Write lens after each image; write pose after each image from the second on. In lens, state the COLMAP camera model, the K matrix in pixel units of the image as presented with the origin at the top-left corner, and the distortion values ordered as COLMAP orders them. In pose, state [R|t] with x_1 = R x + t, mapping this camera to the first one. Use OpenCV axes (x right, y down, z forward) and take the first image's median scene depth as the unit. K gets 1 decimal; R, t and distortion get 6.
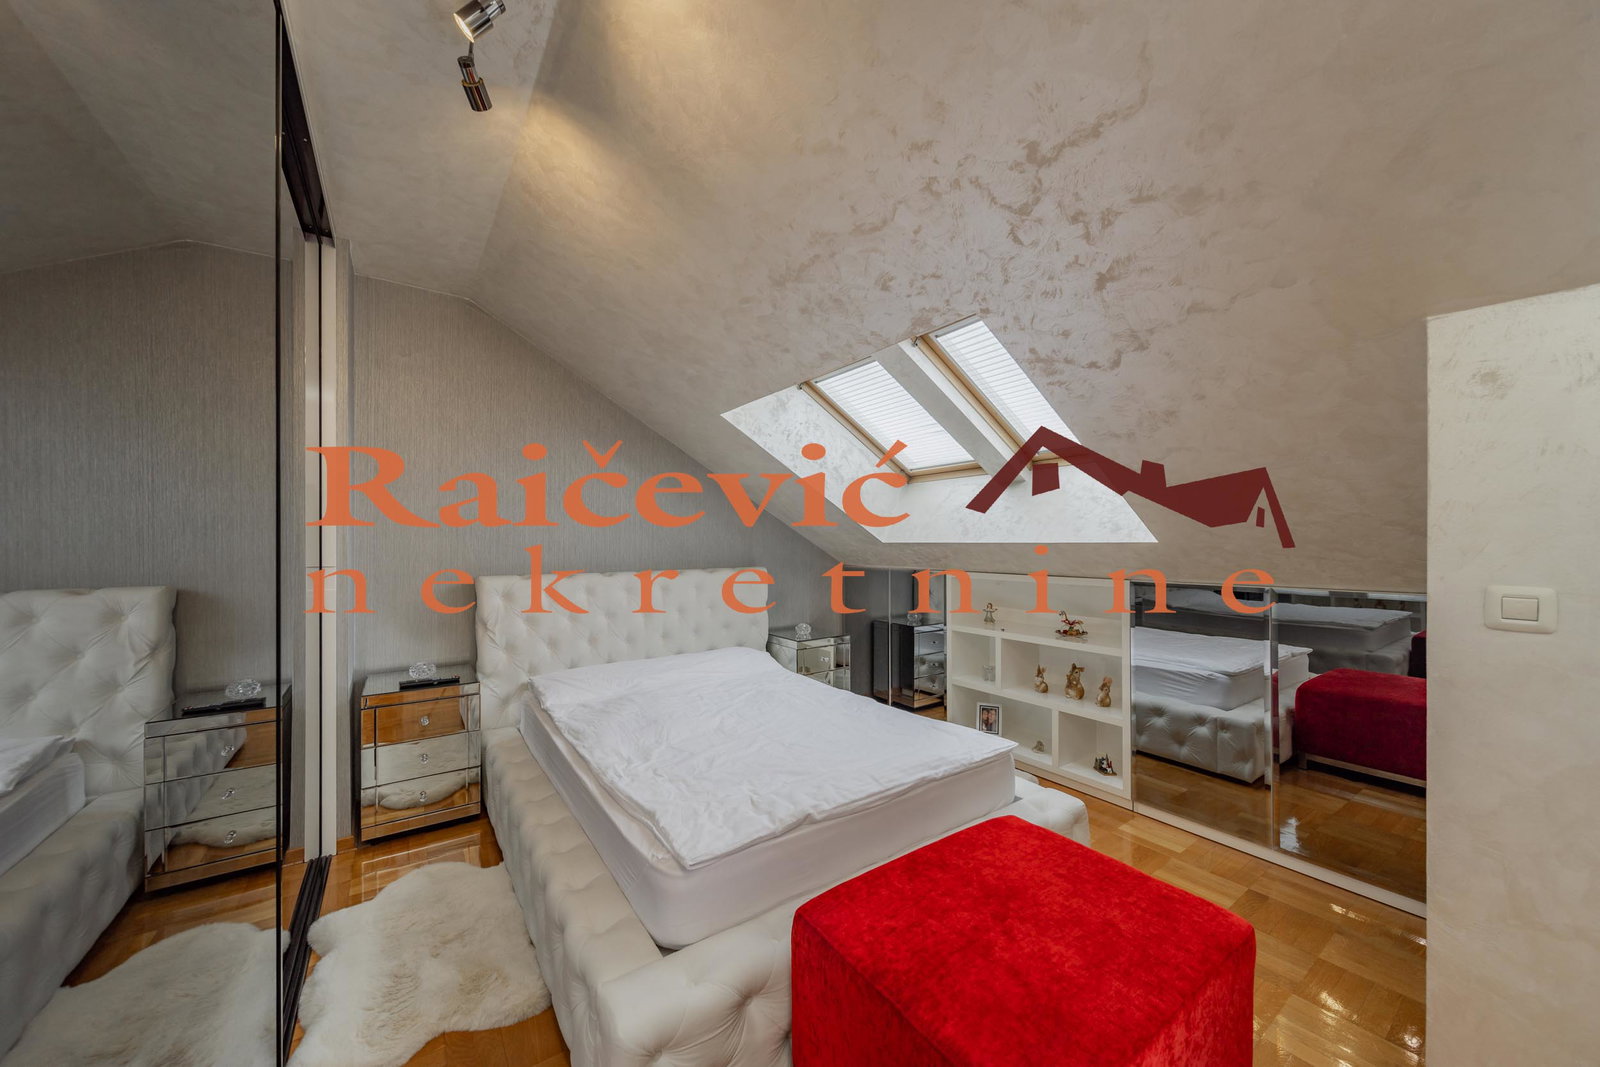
lens RADIAL K [[566.5, 0, 794.0], [0, 566.5, 544.6], [0, 0, 1]] dist [0.001677, 0.000035]
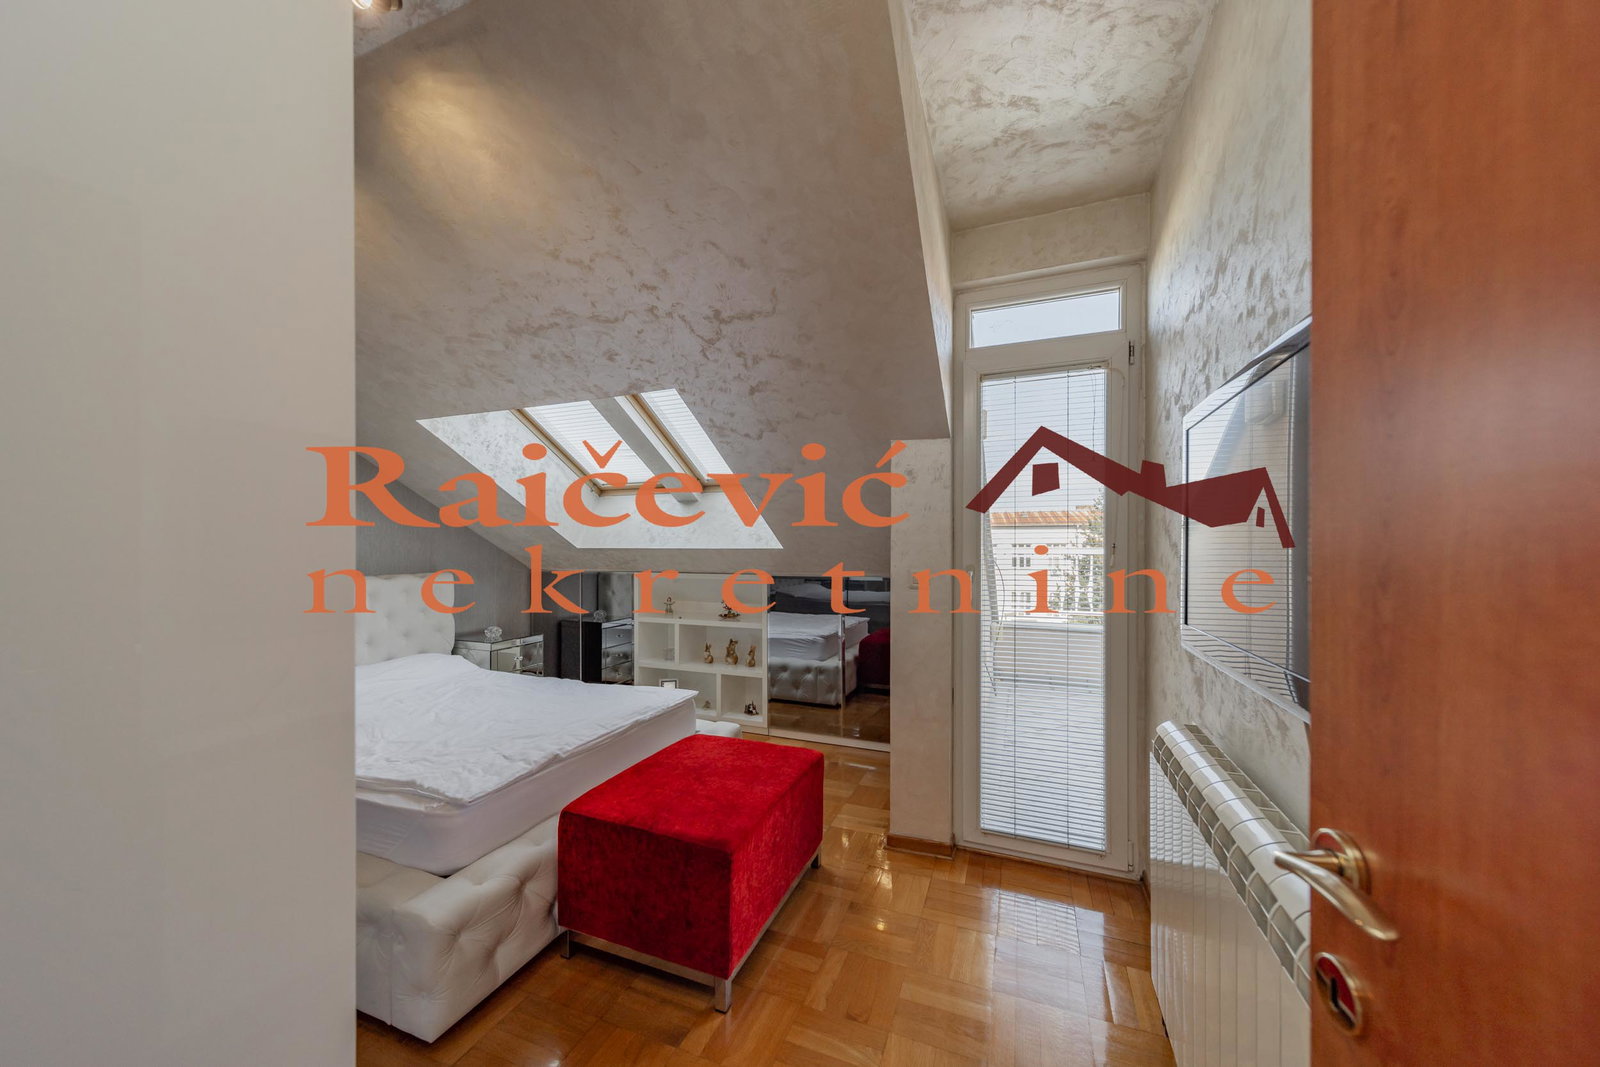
lens RADIAL K [[566.5, 0, 797.5], [0, 566.5, 544.7], [0, 0, 1]] dist [0.001677, 0.000035]
pose [[0.831719, 0.006294, 0.555161, -0.191573], [-0.001197, 0.999954, -0.009543, 0.000055], [-0.555195, 0.007273, 0.831688, -0.322963]]
